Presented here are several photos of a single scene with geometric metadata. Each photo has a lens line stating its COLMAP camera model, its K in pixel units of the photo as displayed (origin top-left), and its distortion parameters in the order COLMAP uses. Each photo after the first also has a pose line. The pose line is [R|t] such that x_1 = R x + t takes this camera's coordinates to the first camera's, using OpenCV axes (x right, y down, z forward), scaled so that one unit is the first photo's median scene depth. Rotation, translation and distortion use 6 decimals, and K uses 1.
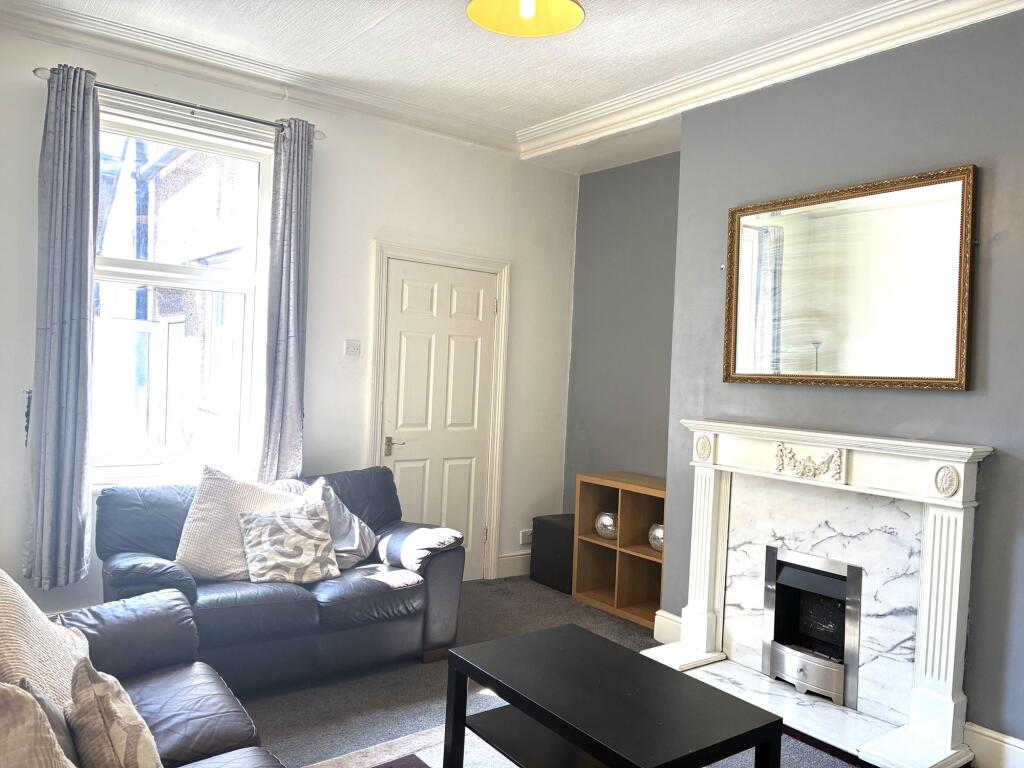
lens RADIAL K [[776.5, 0, 511.9], [0, 776.5, 380.0], [0, 0, 1]] dist [0.047704, -0.063531]
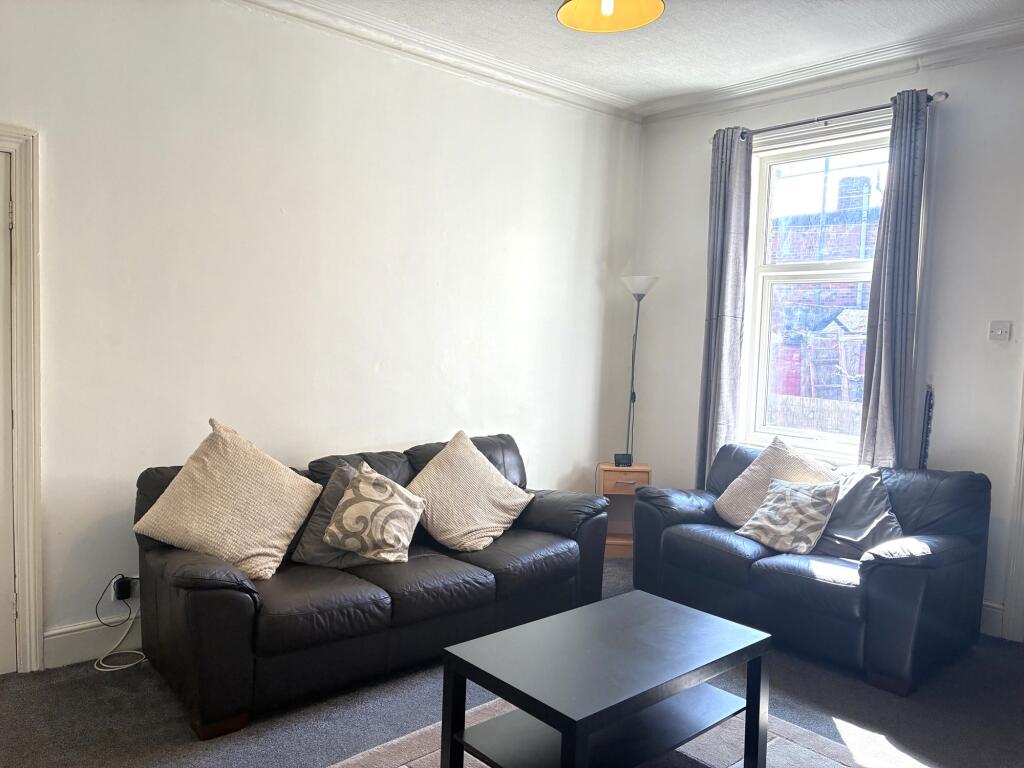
lens RADIAL K [[776.5, 0, 513.9], [0, 776.5, 388.2], [0, 0, 1]] dist [0.047704, -0.063531]
pose [[0.082639, 0.024691, -0.996274, 0.737631], [-0.045329, 0.998752, 0.020993, 0.032825], [0.995548, 0.043425, 0.083655, 0.529255]]
